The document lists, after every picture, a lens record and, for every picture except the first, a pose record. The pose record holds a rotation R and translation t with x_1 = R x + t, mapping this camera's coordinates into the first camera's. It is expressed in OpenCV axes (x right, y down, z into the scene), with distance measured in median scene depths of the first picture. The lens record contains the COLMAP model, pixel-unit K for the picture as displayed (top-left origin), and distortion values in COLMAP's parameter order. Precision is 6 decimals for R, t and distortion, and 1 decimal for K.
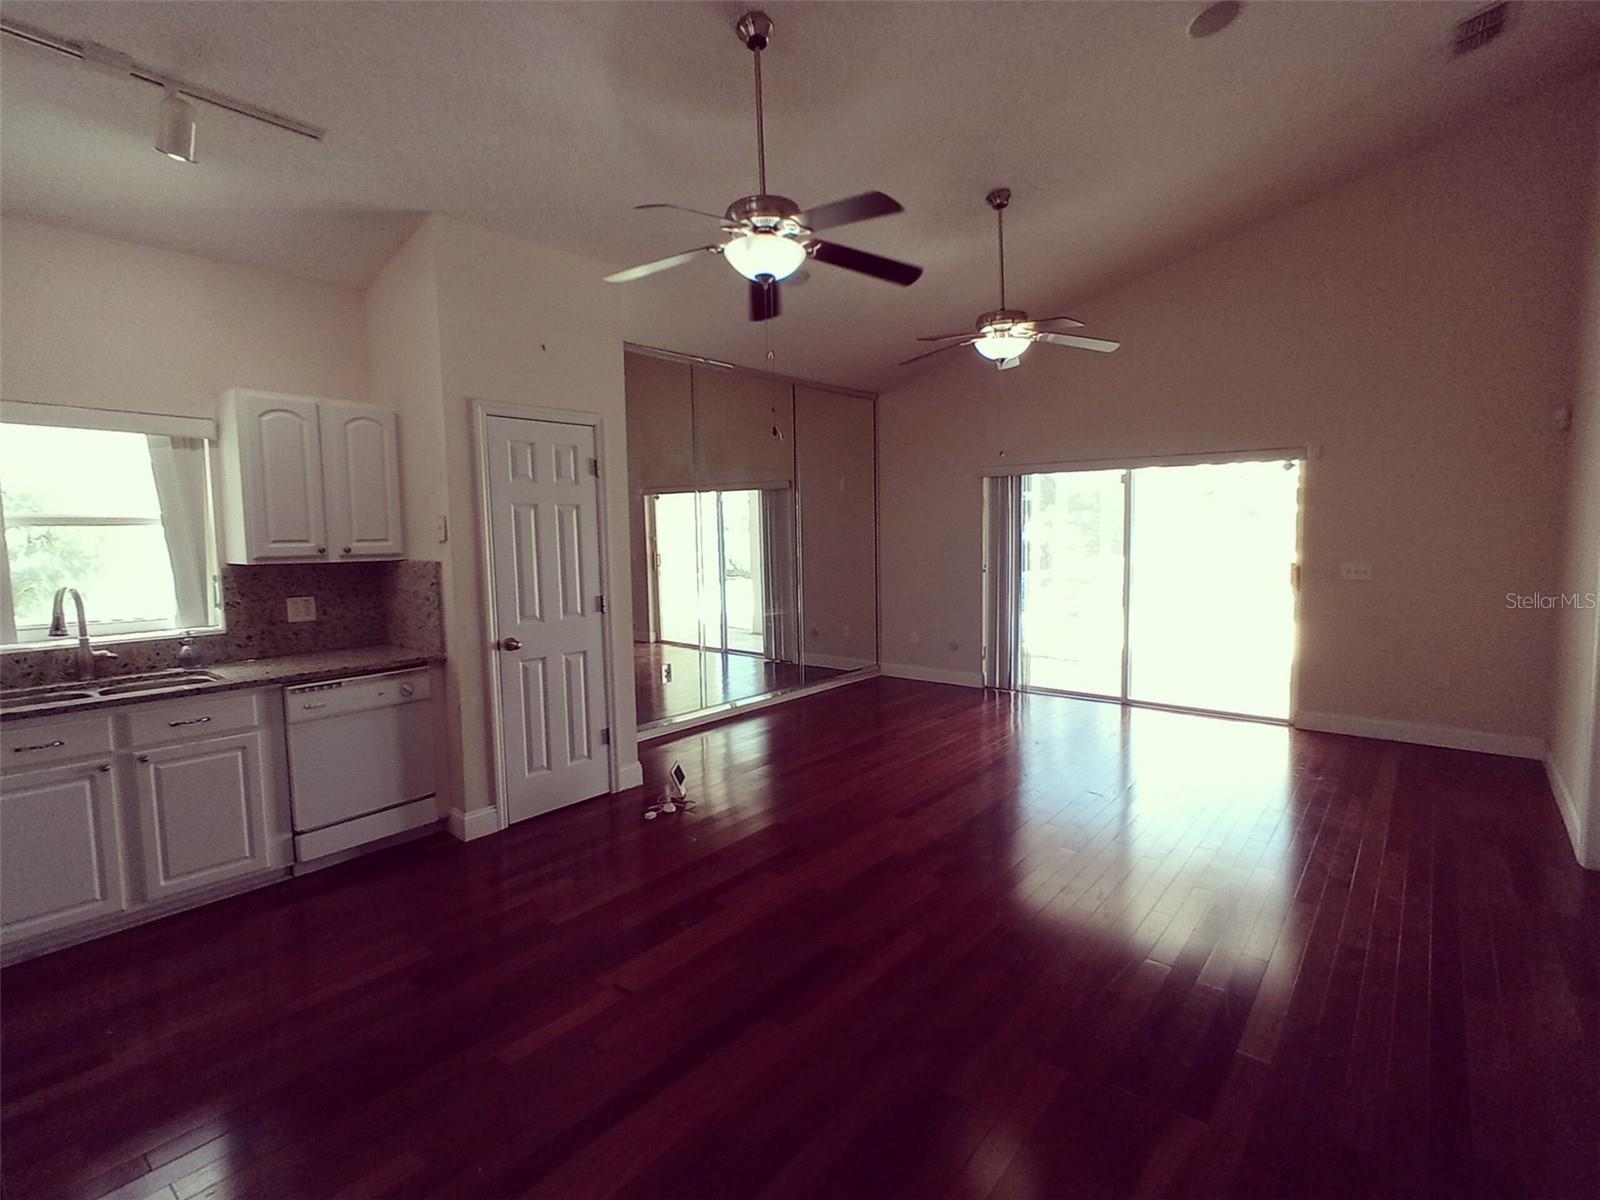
lens RADIAL K [[785.8, 0, 804.8], [0, 785.8, 596.9], [0, 0, 1]] dist [0.019105, -0.012423]
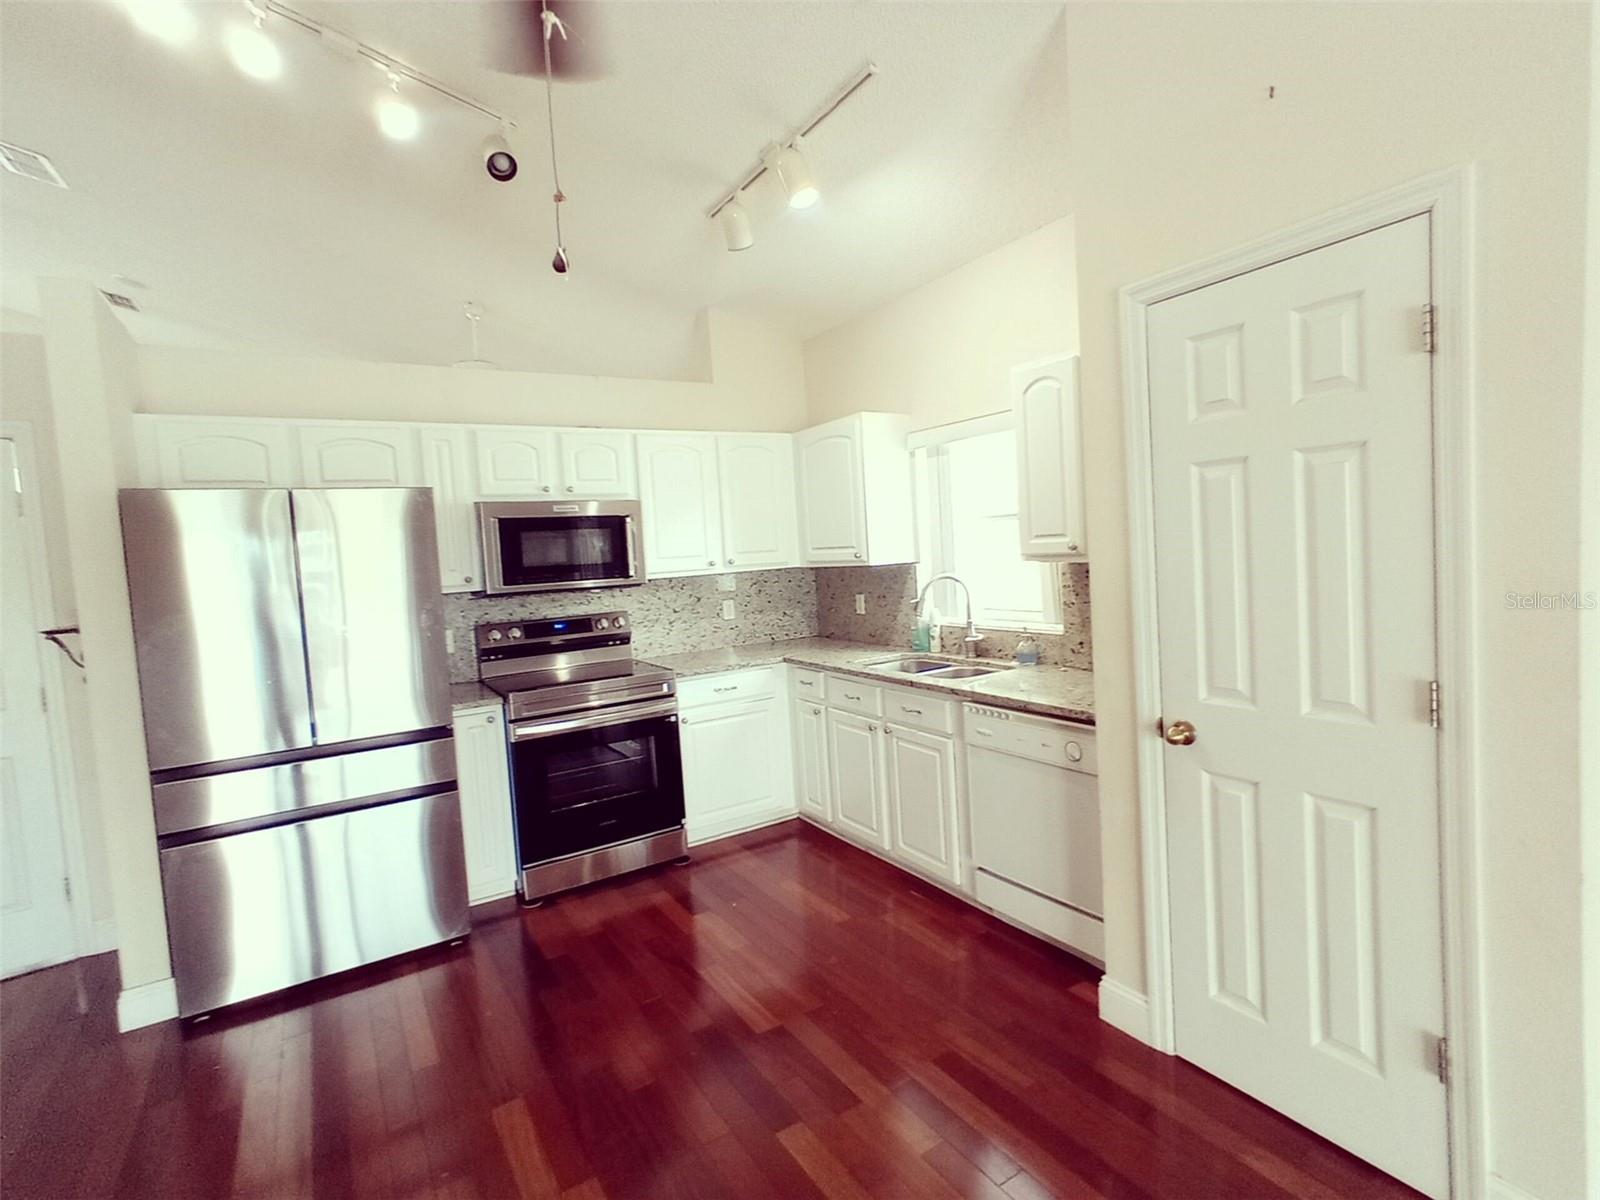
lens RADIAL K [[785.8, 0, 804.8], [0, 785.8, 596.9], [0, 0, 1]] dist [0.019105, -0.012423]
pose [[-0.319036, 0.094225, -0.943047, 0.201016], [-0.022341, 0.994021, 0.106876, -0.082466], [0.947479, 0.055166, -0.315023, 0.945445]]
